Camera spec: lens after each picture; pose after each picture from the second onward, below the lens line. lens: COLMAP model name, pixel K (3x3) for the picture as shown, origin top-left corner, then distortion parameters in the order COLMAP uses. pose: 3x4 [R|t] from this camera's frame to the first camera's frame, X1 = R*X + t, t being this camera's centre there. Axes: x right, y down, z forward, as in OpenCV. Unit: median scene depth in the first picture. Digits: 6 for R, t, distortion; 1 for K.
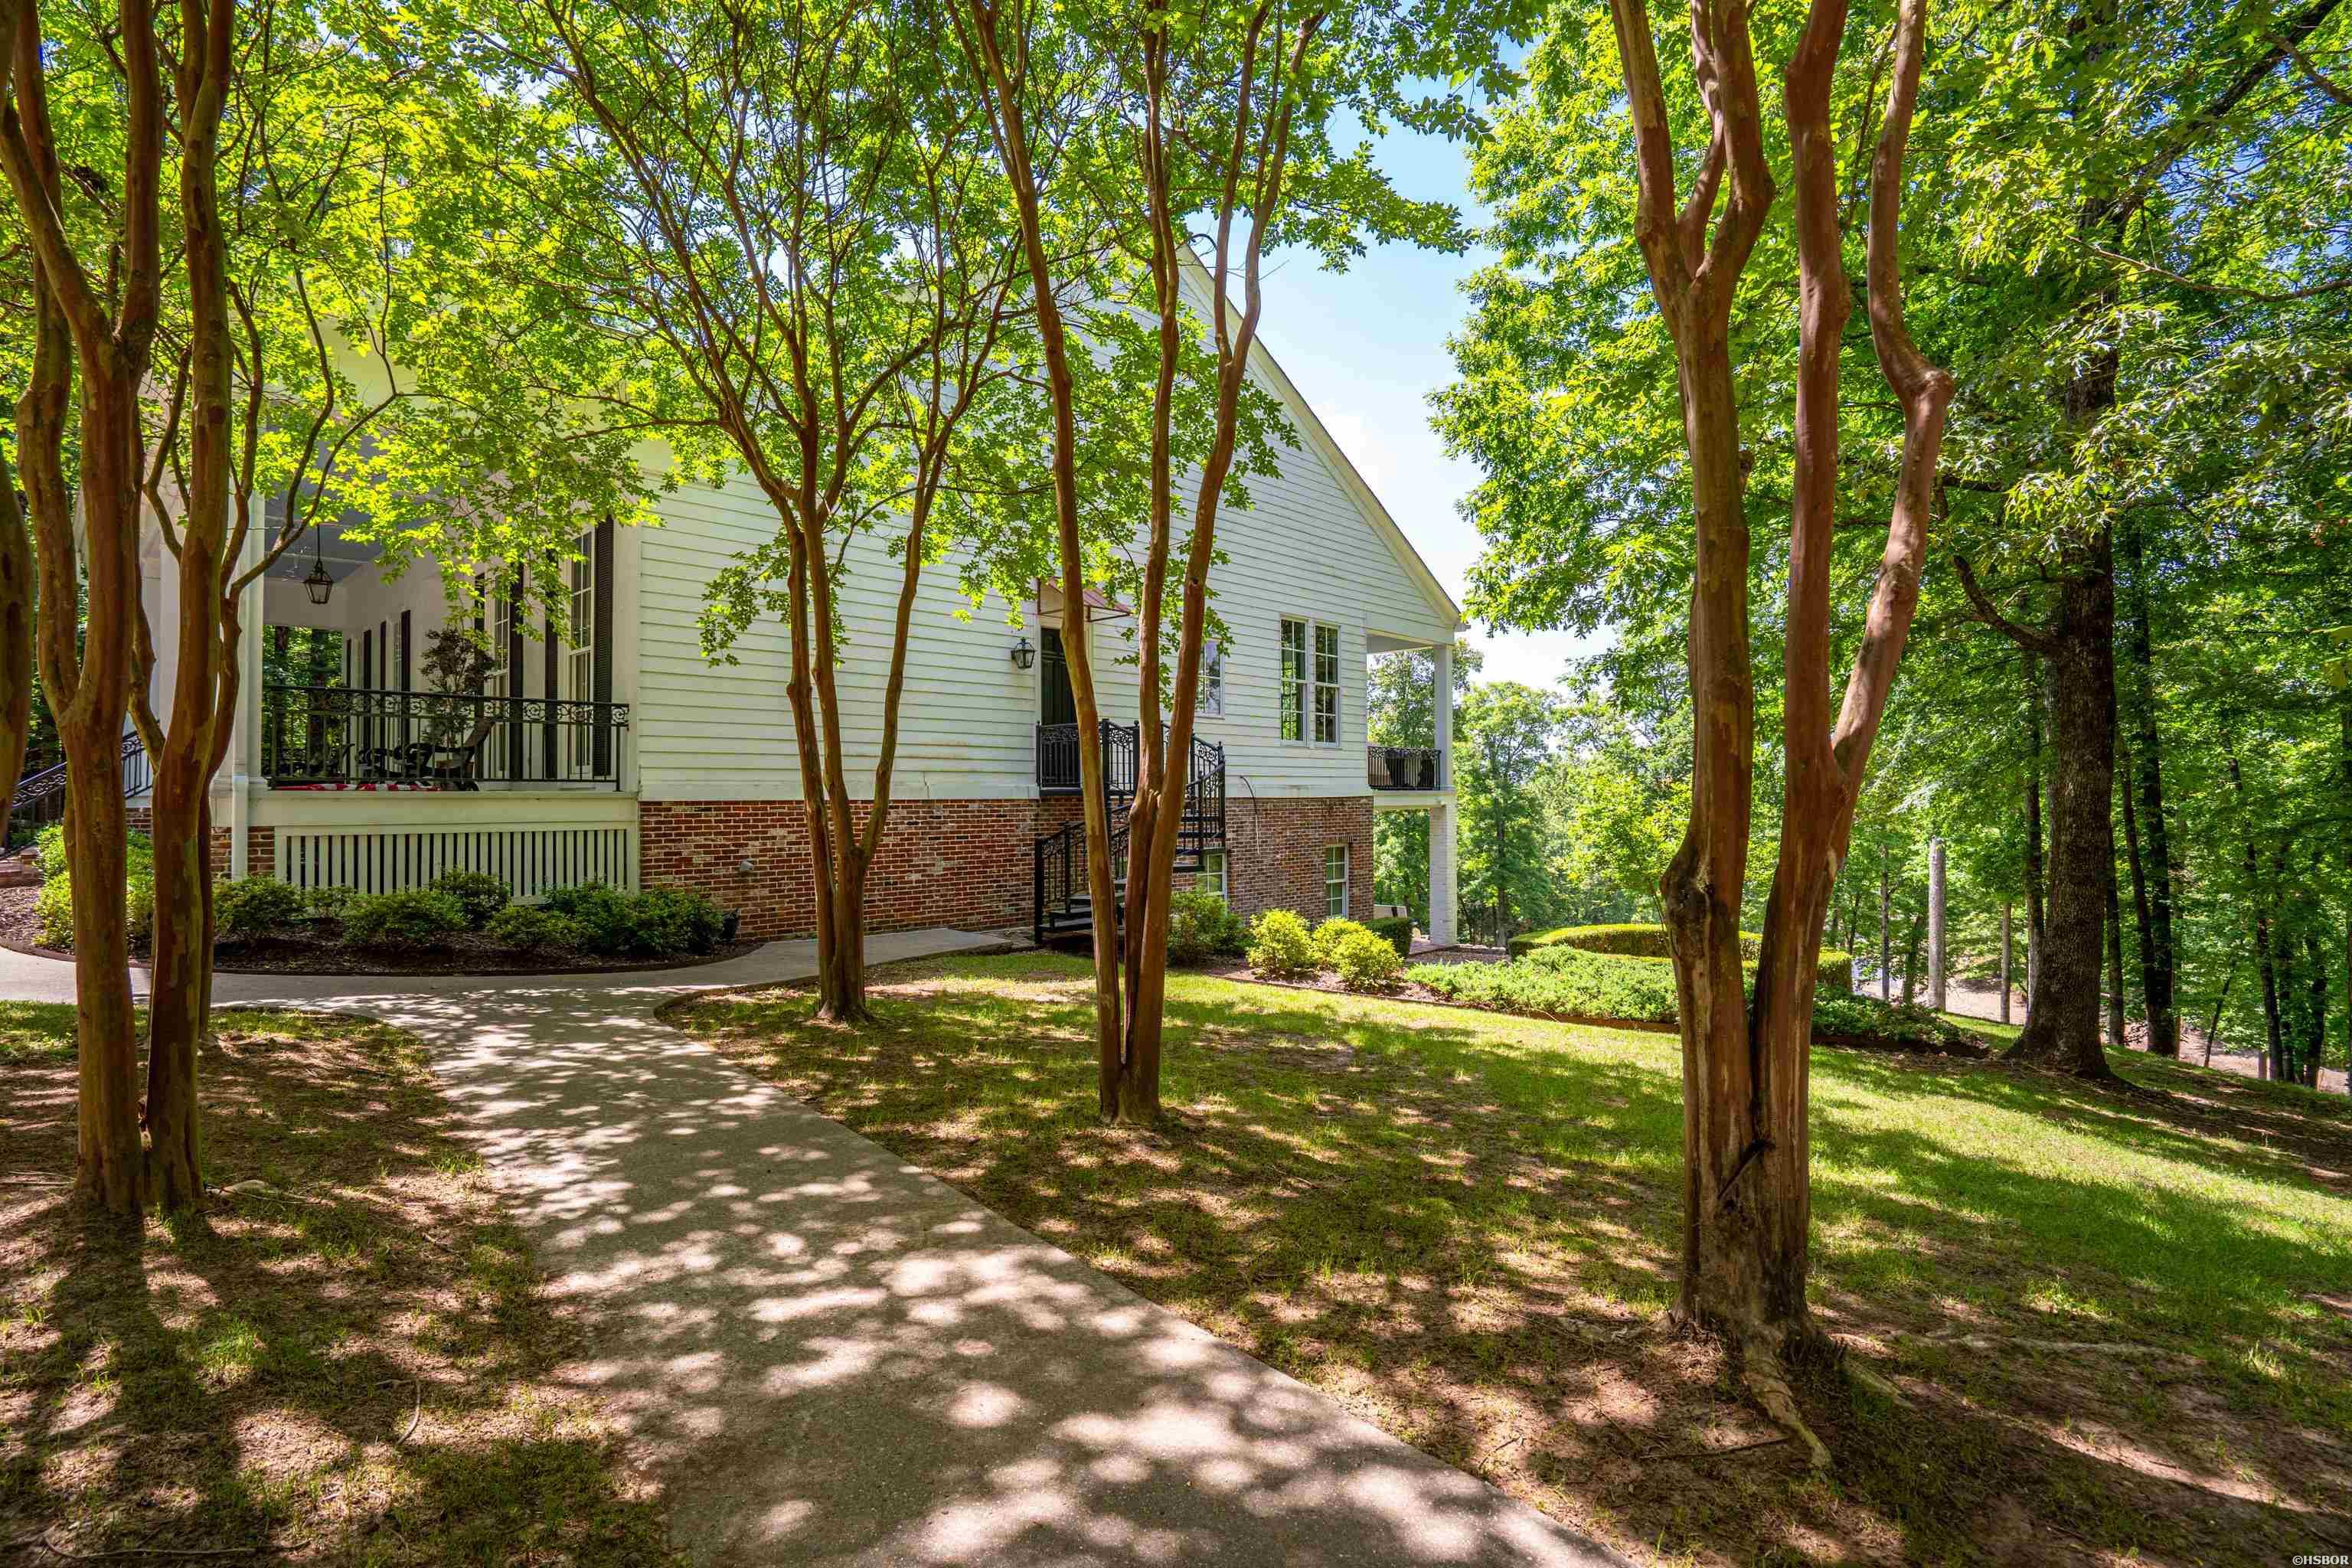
lens RADIAL K [[1272.9, 0, 1172.6], [0, 1272.9, 755.9], [0, 0, 1]] dist [0.002574, 0.000394]
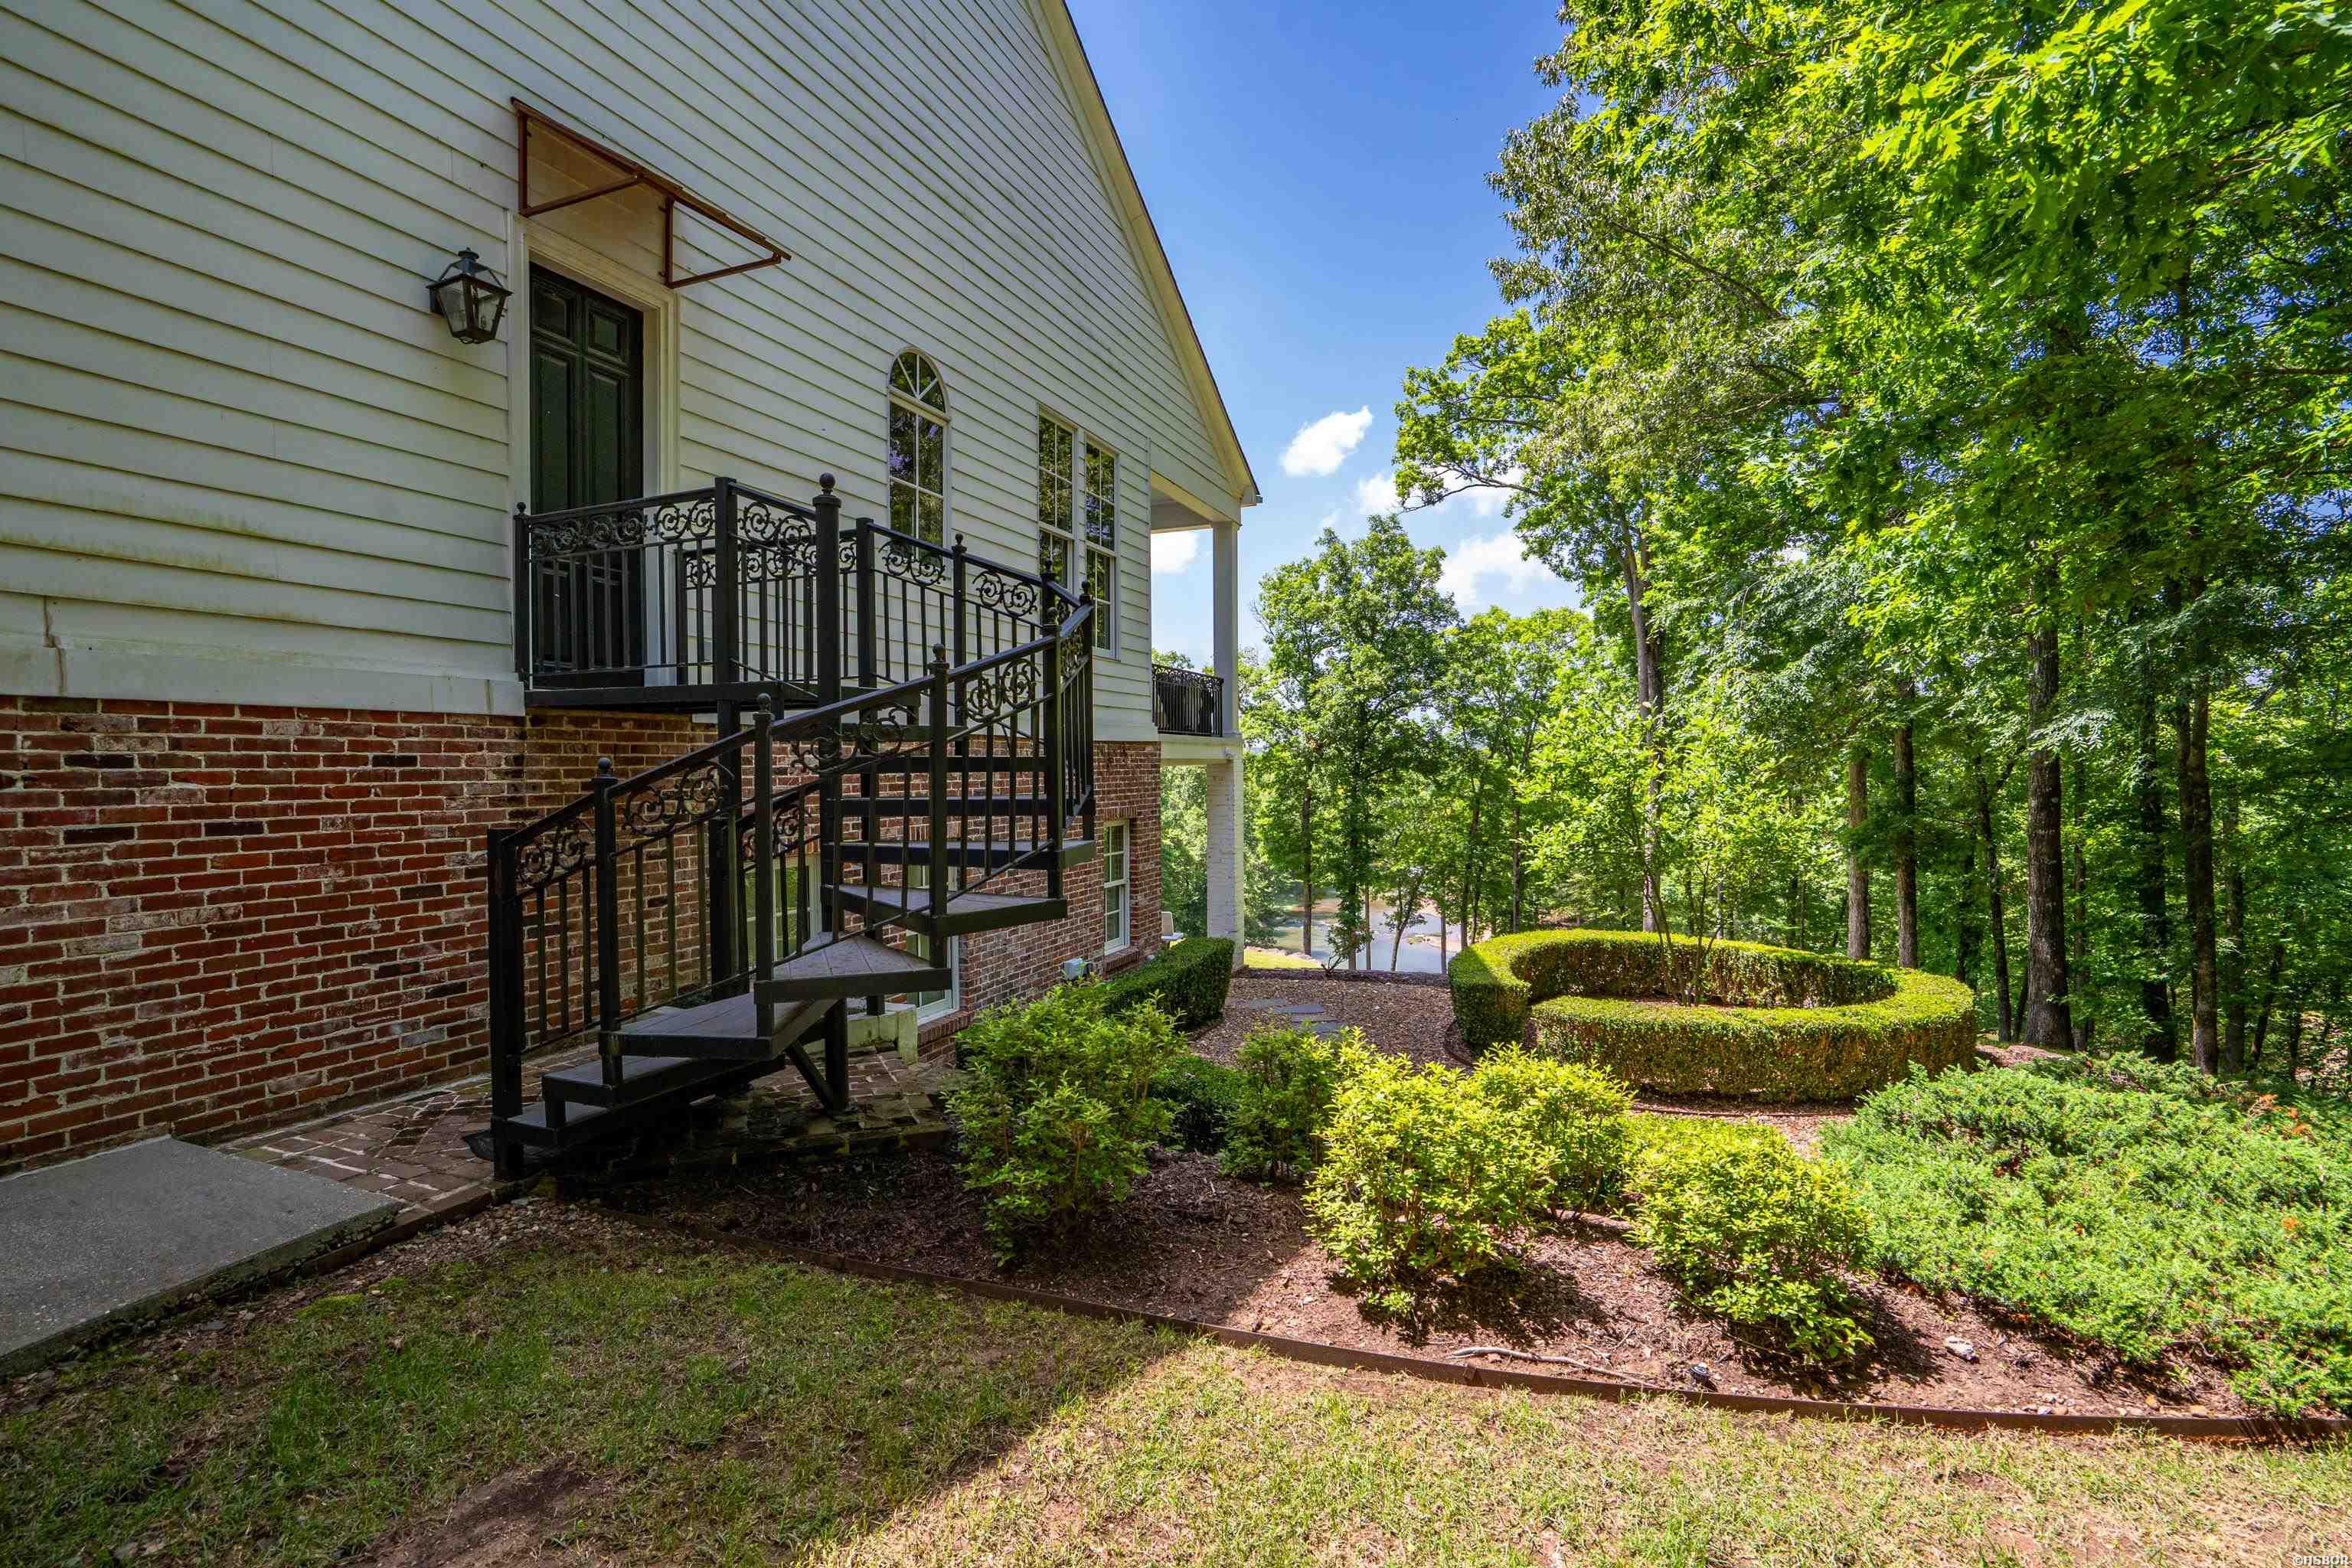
lens RADIAL K [[1272.9, 0, 1172.6], [0, 1272.9, 755.9], [0, 0, 1]] dist [0.002574, 0.000394]
pose [[0.947143, -0.004480, 0.320779, -0.009081], [-0.001947, 0.999804, 0.019712, 0.007305], [-0.320804, -0.019294, 0.946949, 0.116441]]
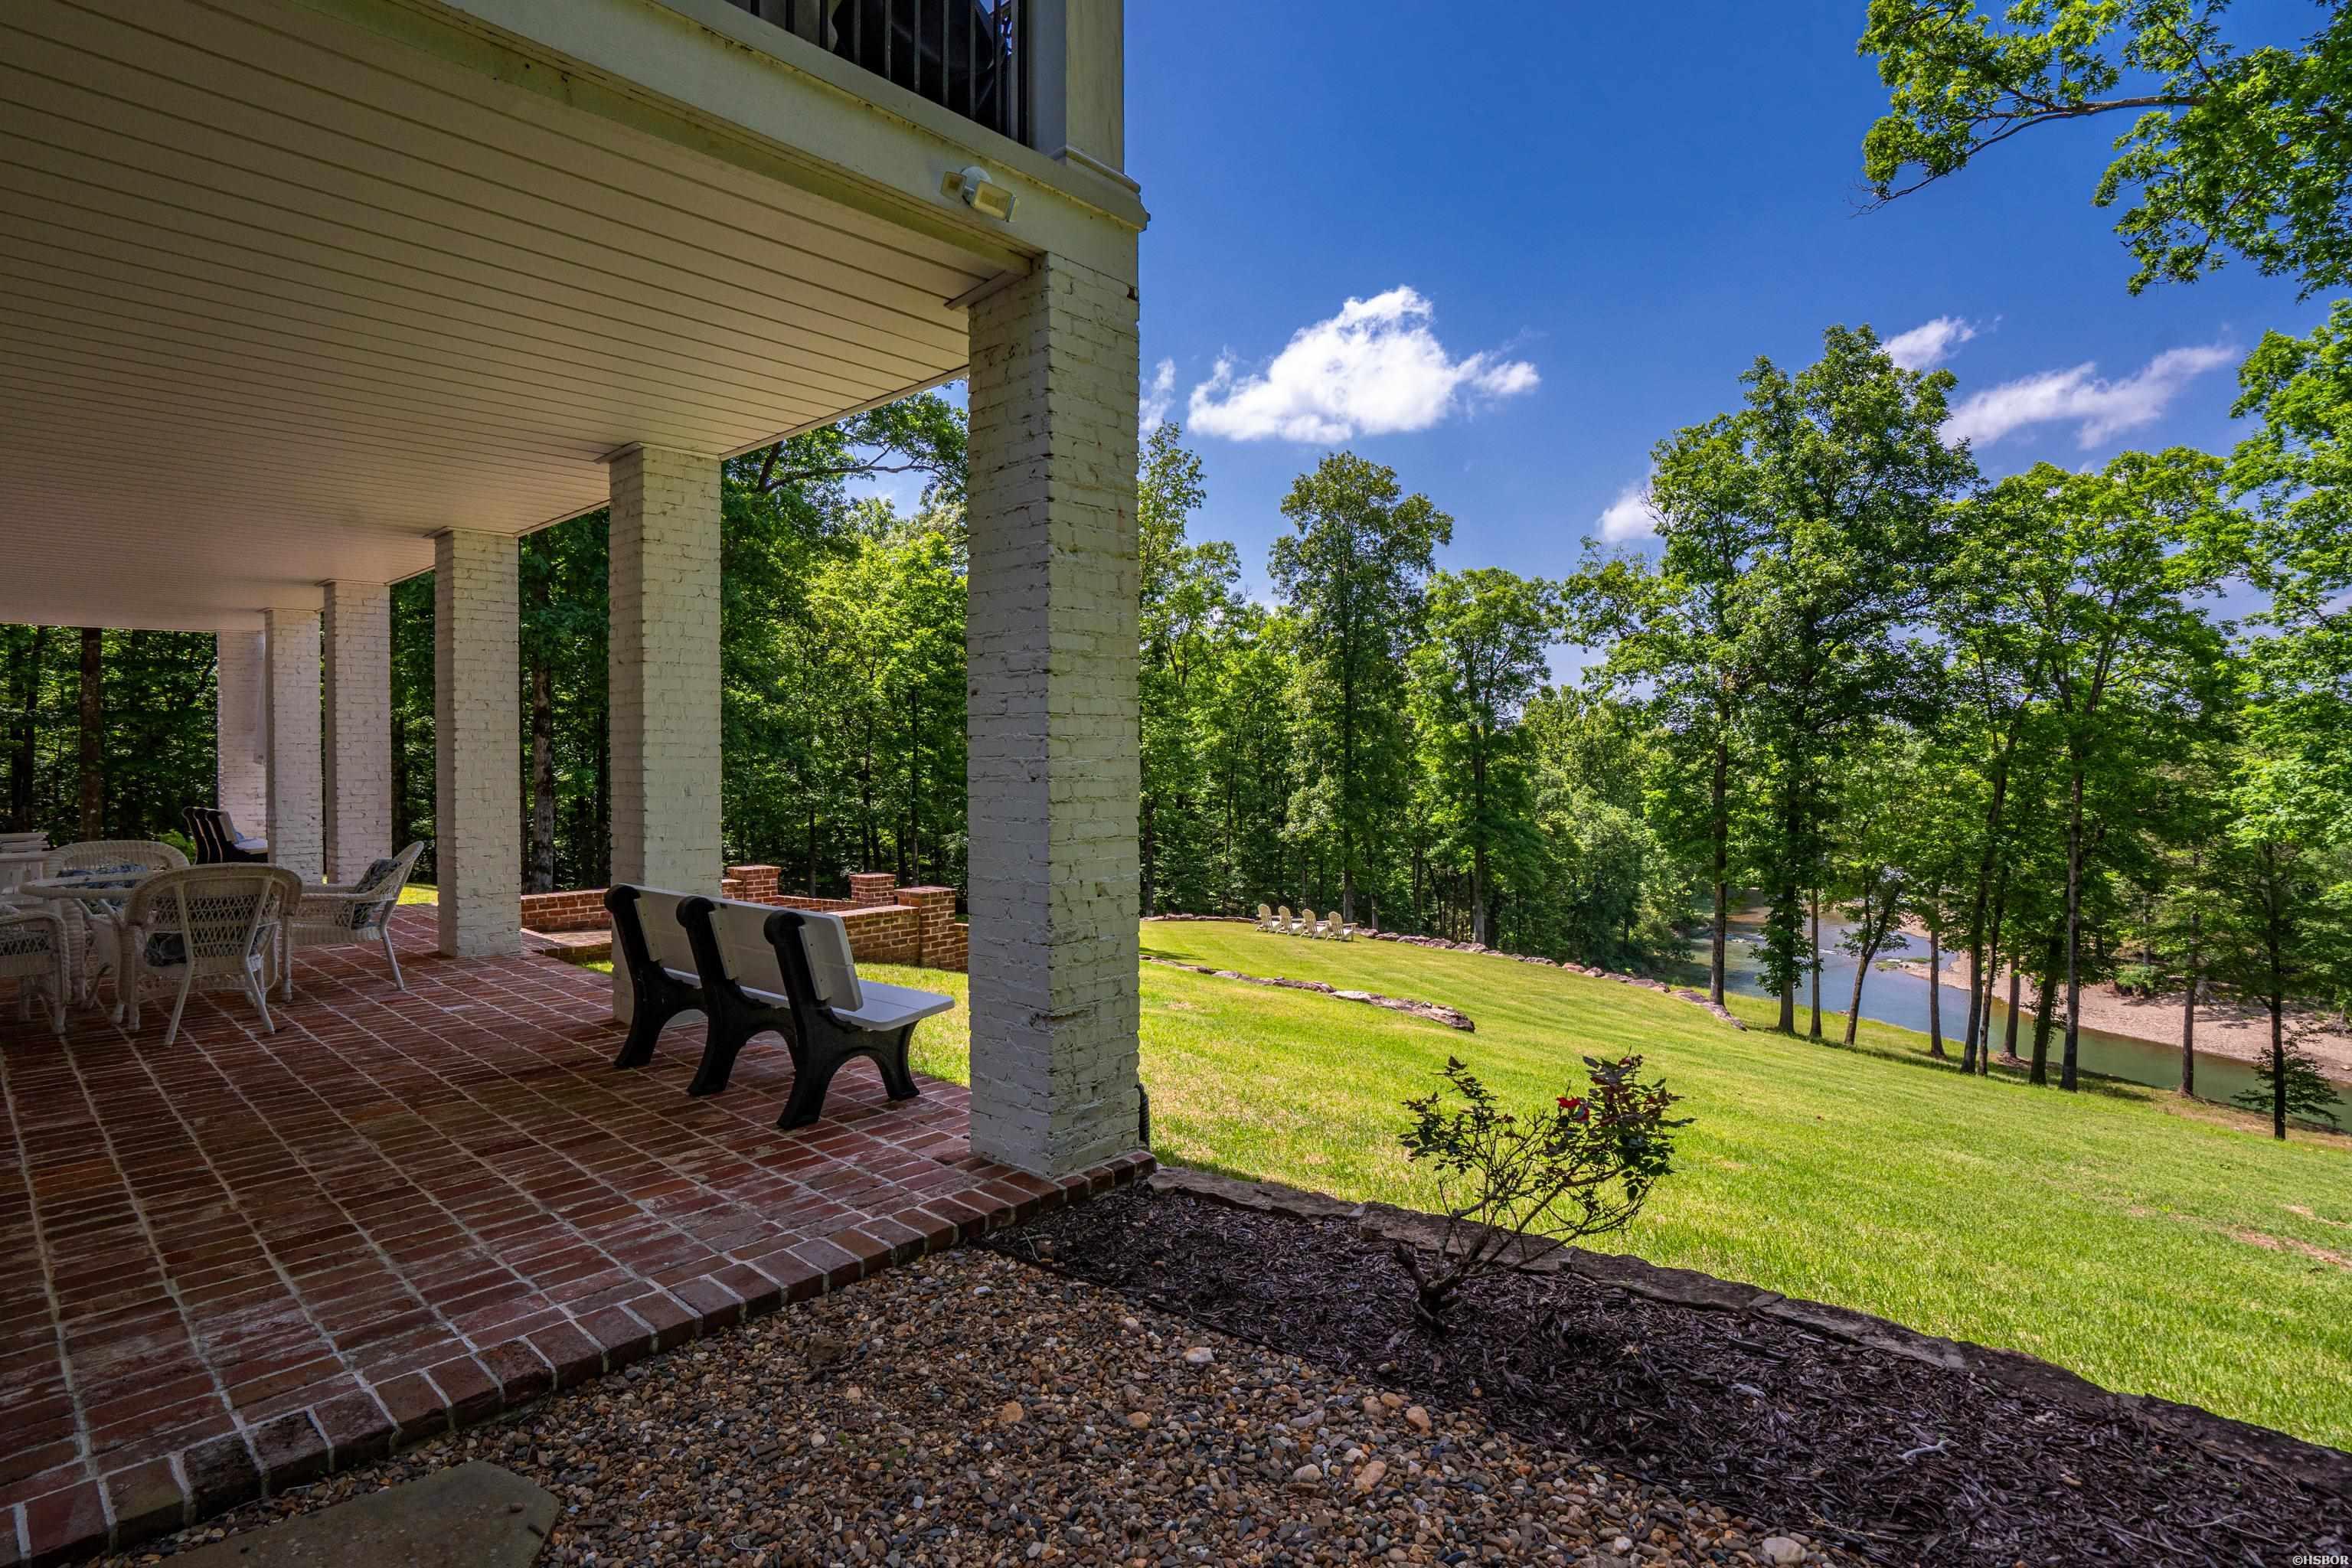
lens RADIAL K [[1272.9, 0, 1172.6], [0, 1272.9, 755.9], [0, 0, 1]] dist [0.002574, 0.000394]
pose [[0.999931, 0.003793, 0.011084, 0.076378], [-0.004124, 0.999540, 0.030050, 0.030379], [-0.010965, -0.030094, 0.999487, 0.281784]]
